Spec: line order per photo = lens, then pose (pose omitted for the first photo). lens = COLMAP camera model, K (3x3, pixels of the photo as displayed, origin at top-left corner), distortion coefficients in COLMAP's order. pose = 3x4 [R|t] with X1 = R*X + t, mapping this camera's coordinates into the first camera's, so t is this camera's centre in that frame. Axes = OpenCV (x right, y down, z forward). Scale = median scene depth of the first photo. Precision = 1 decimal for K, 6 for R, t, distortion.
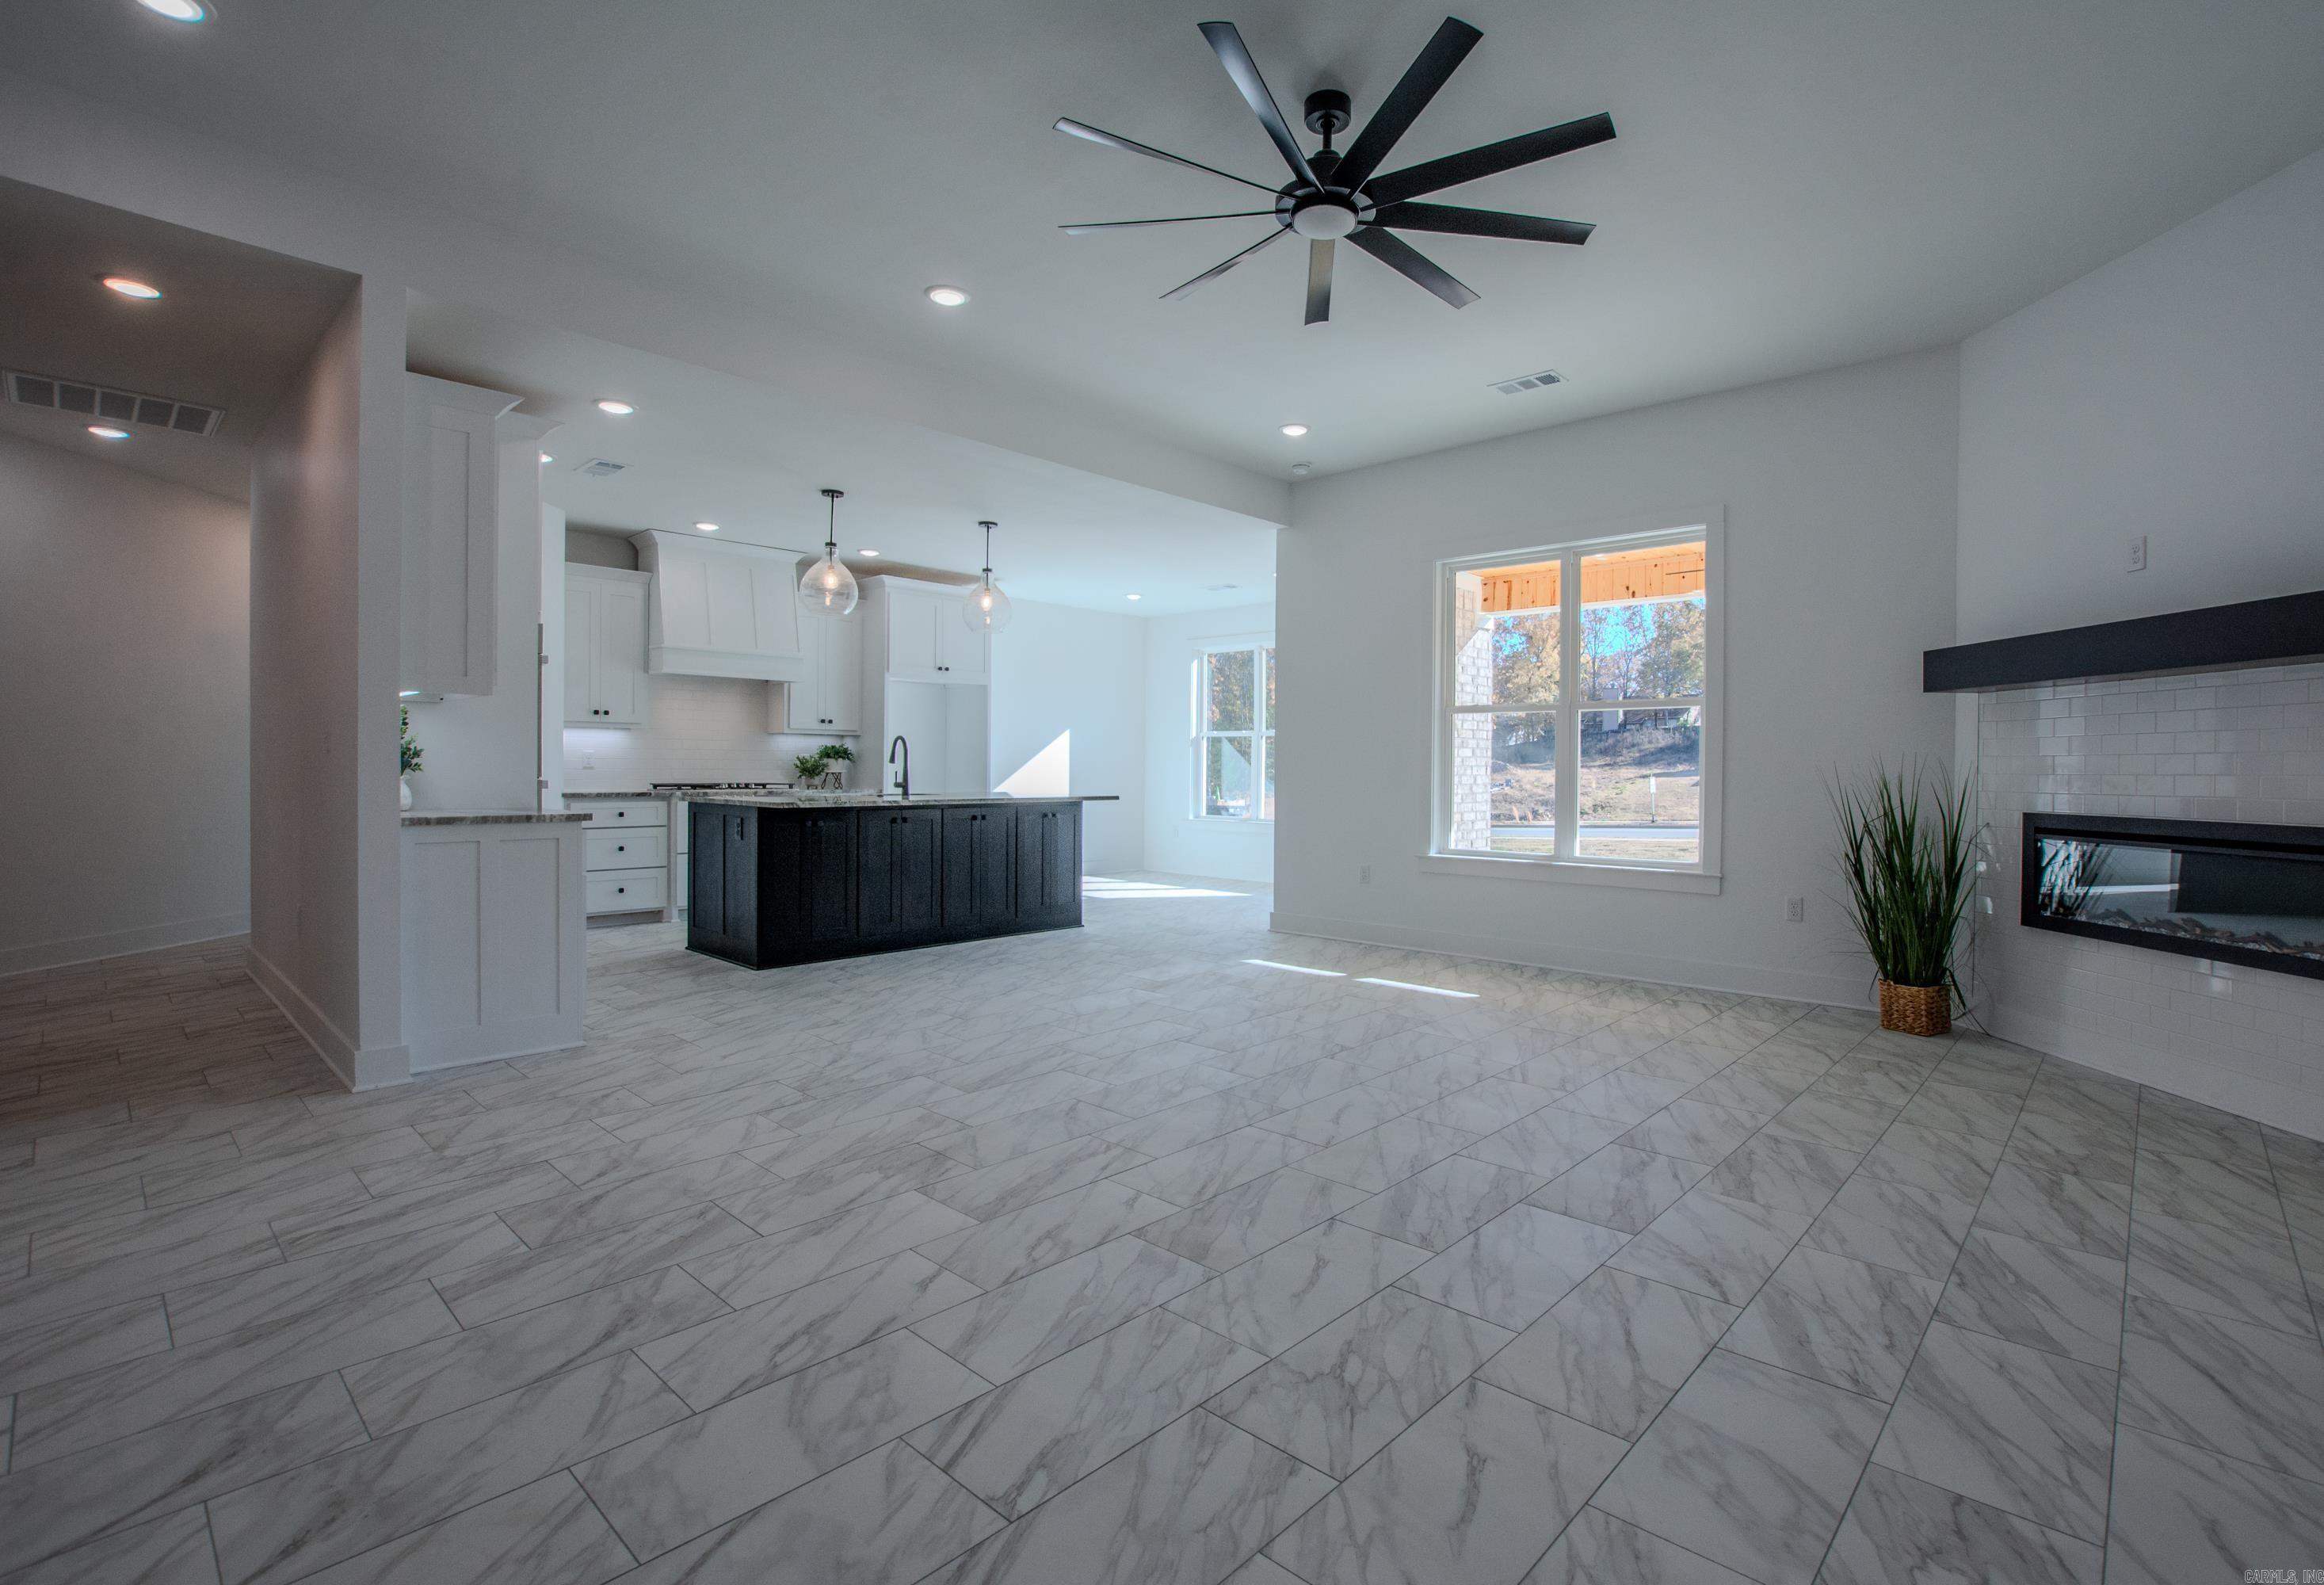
lens RADIAL K [[1080.0, 0, 1213.9], [0, 1080.0, 772.7], [0, 0, 1]] dist [-0.030796, 0.003069]
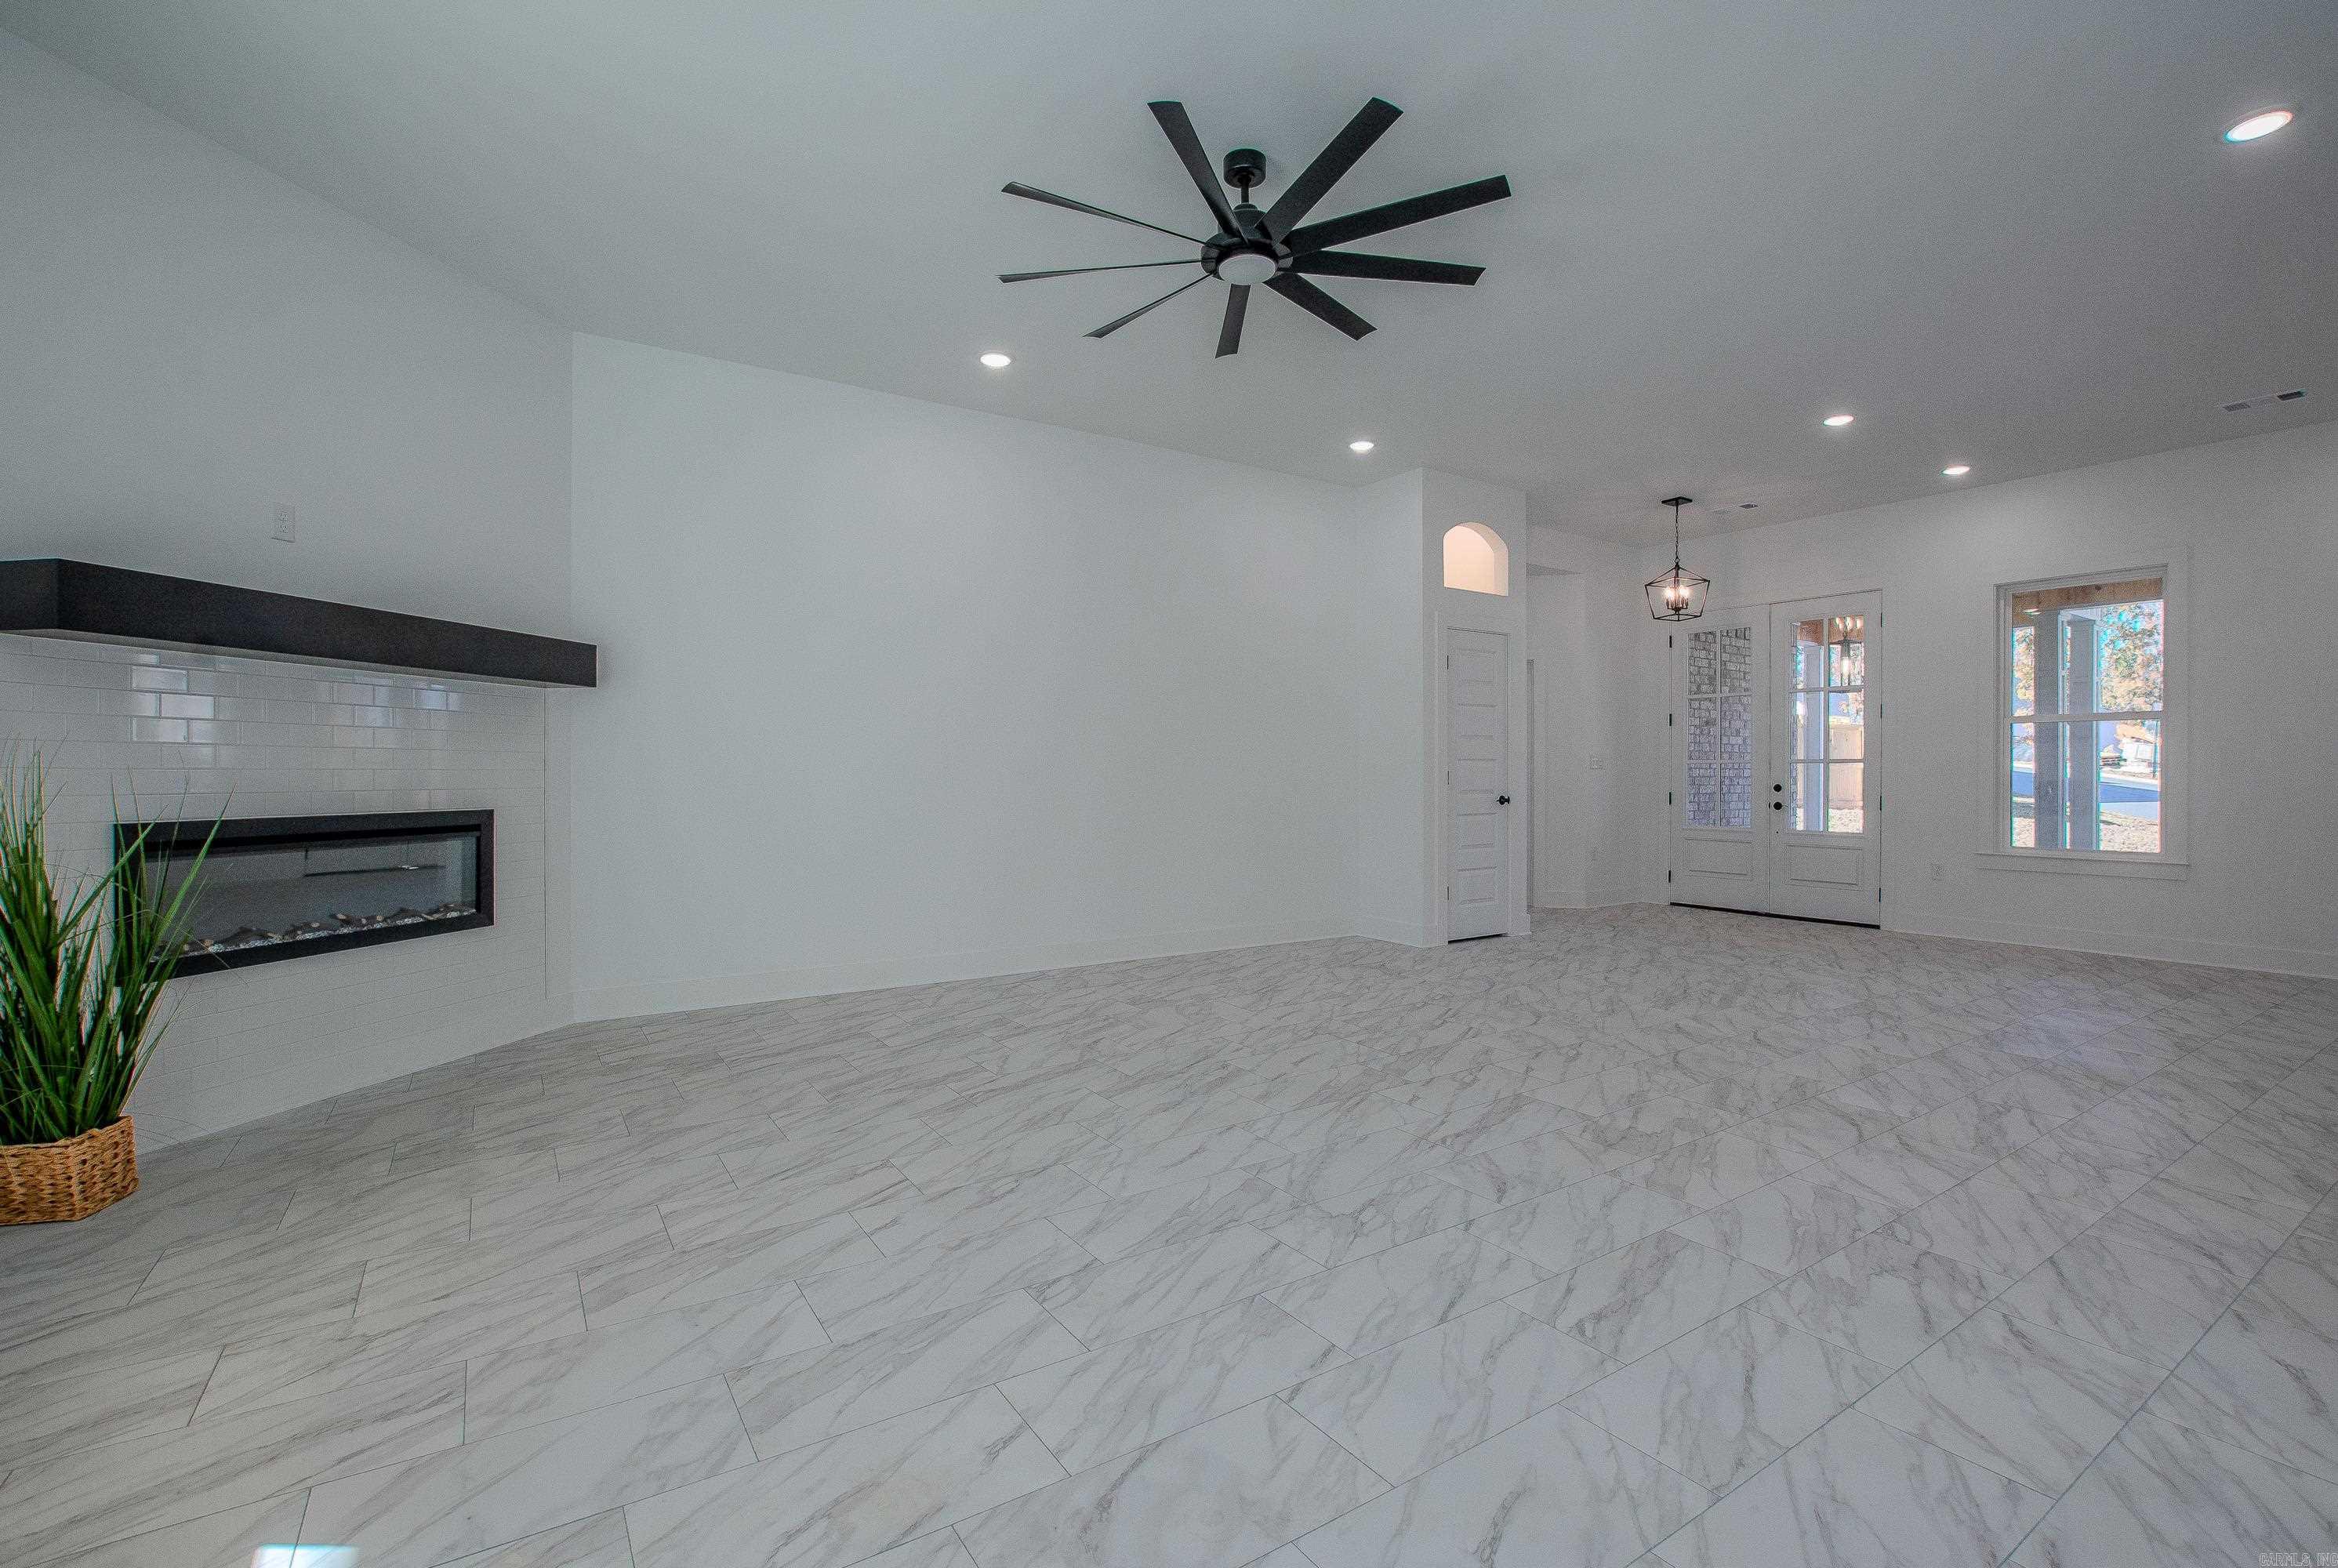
lens RADIAL K [[1067.6, 0, 1190.6], [0, 1067.6, 782.3], [0, 0, 1]] dist [-0.035978, 0.005999]
pose [[-0.971415, -0.010802, 0.237143, -0.069346], [-0.008163, 0.999893, 0.012107, -0.003144], [-0.237249, 0.009825, -0.971399, 1.414572]]
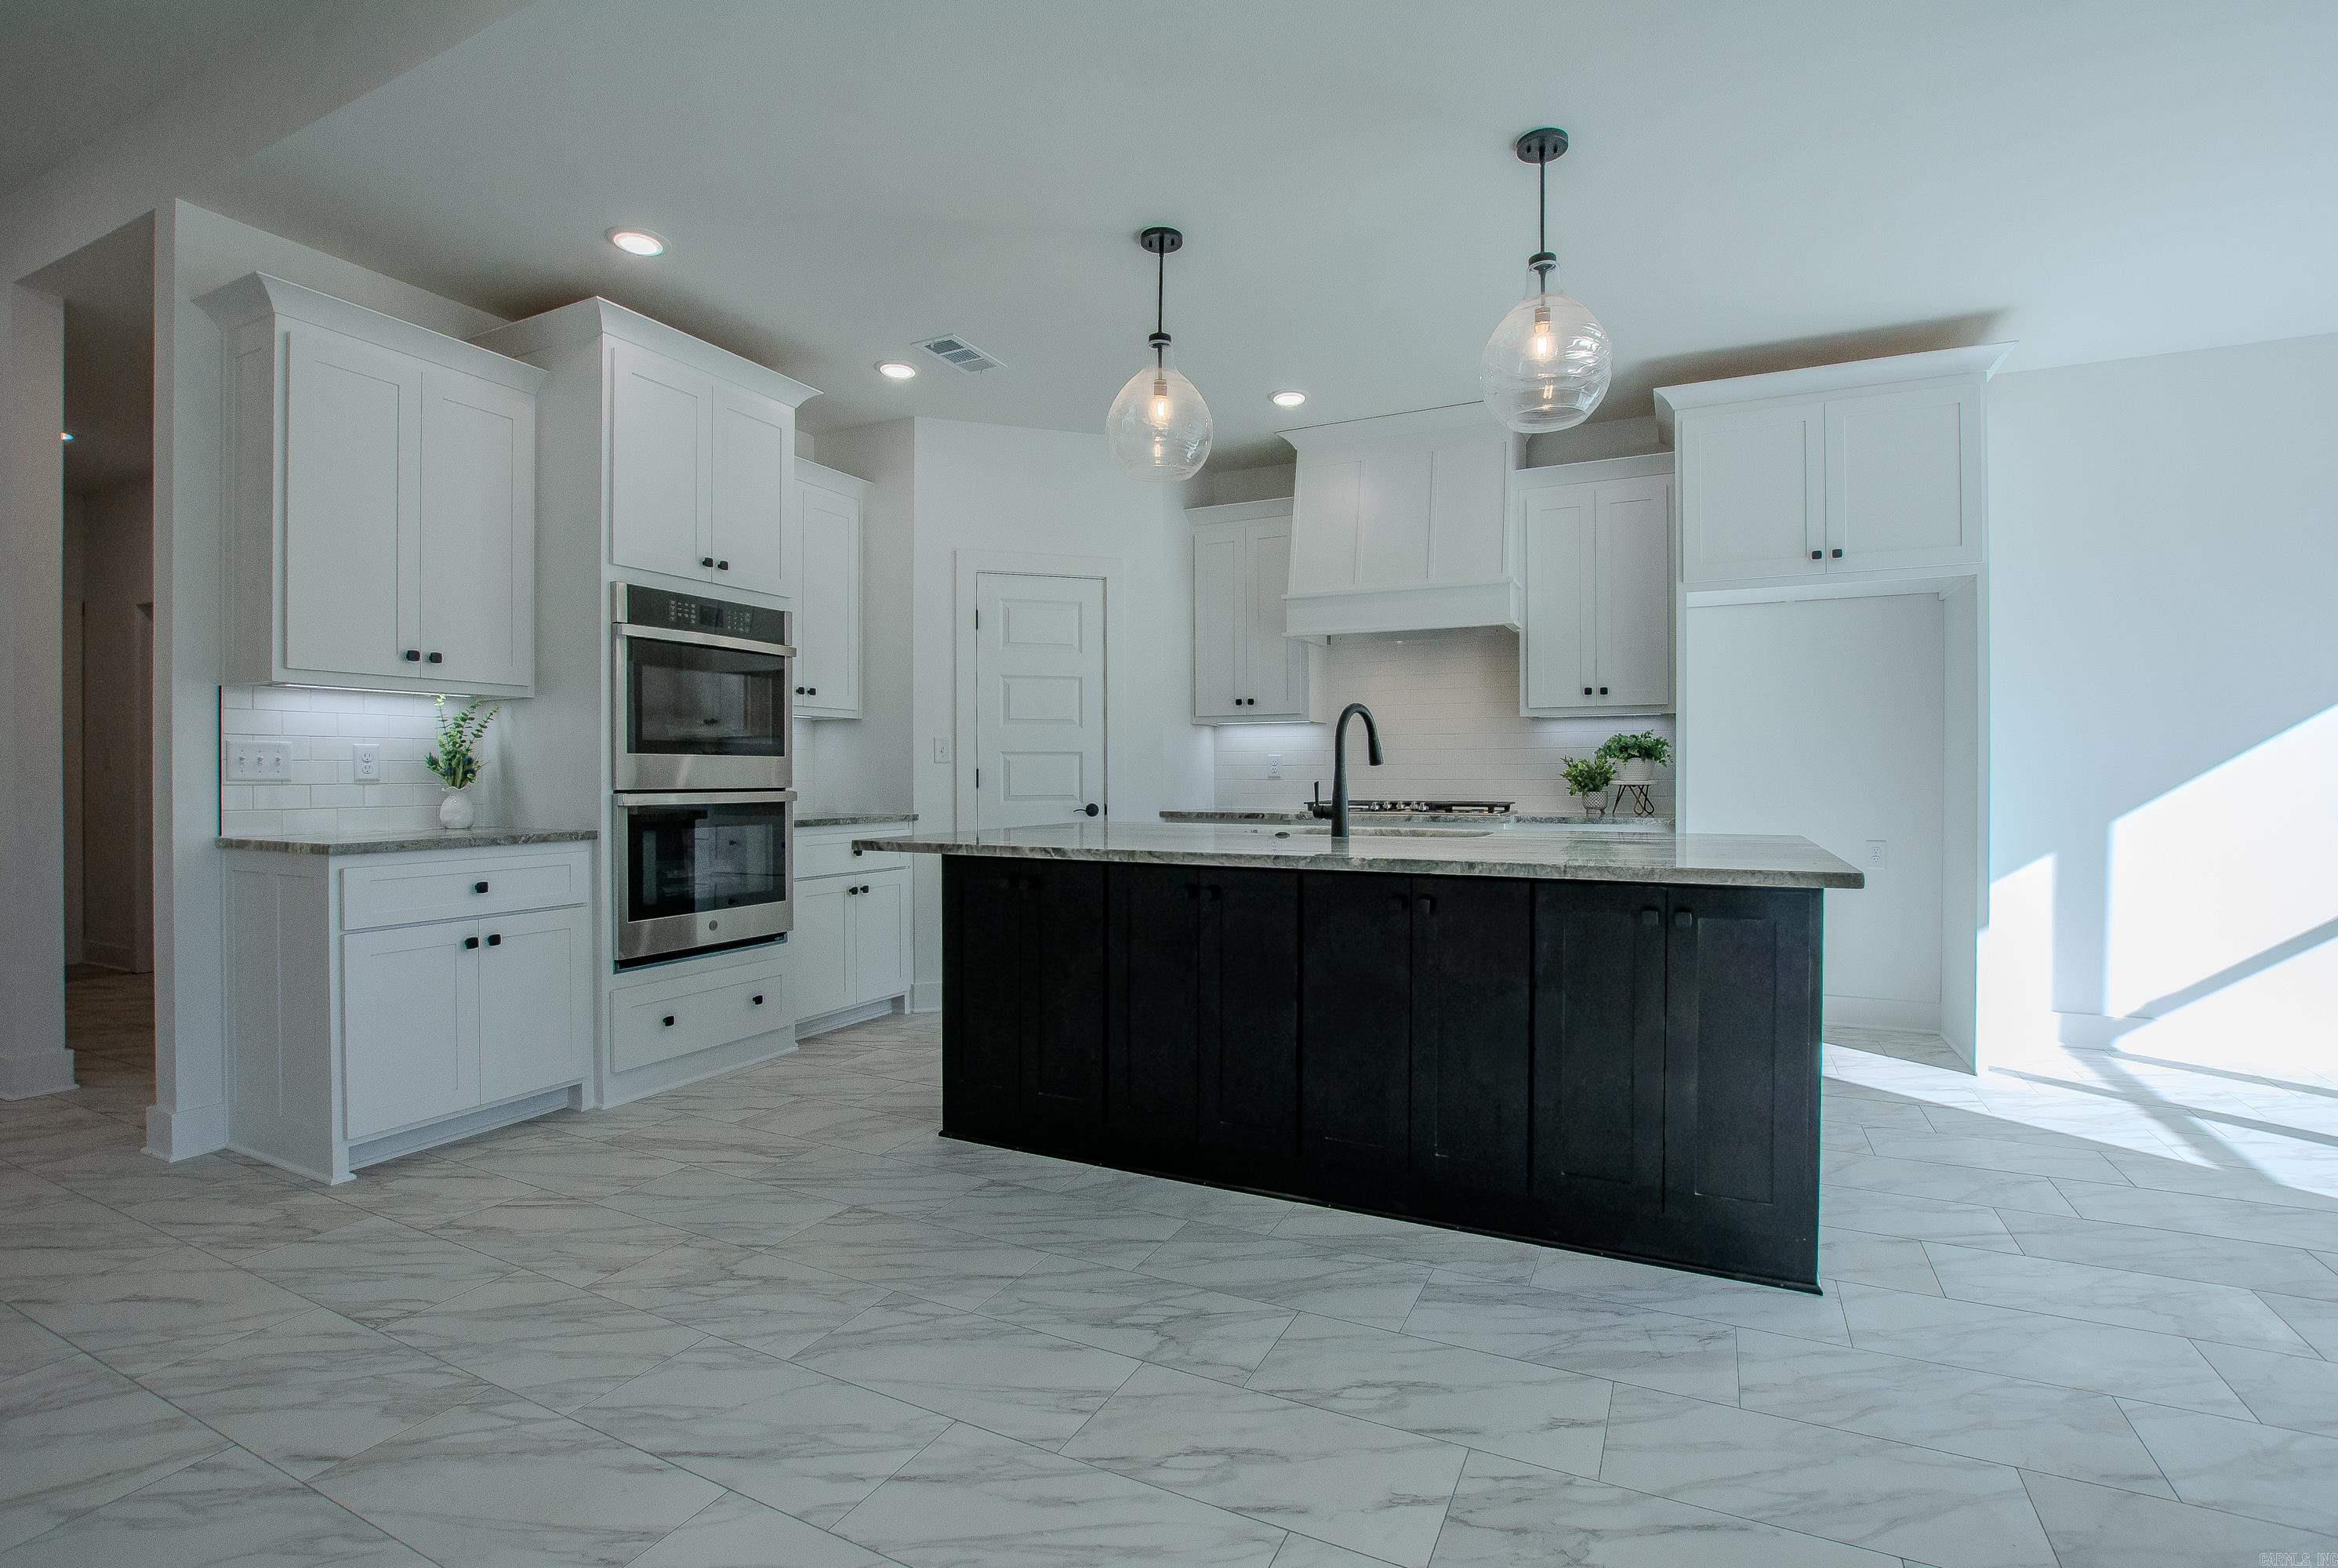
lens RADIAL K [[1067.6, 0, 1184.7], [0, 1067.6, 766.8], [0, 0, 1]] dist [-0.035978, 0.005999]
pose [[0.280525, -0.013426, -0.959753, 0.185797], [-0.001699, 0.999894, -0.014484, -0.002027], [0.959845, 0.005693, 0.280473, 1.232378]]
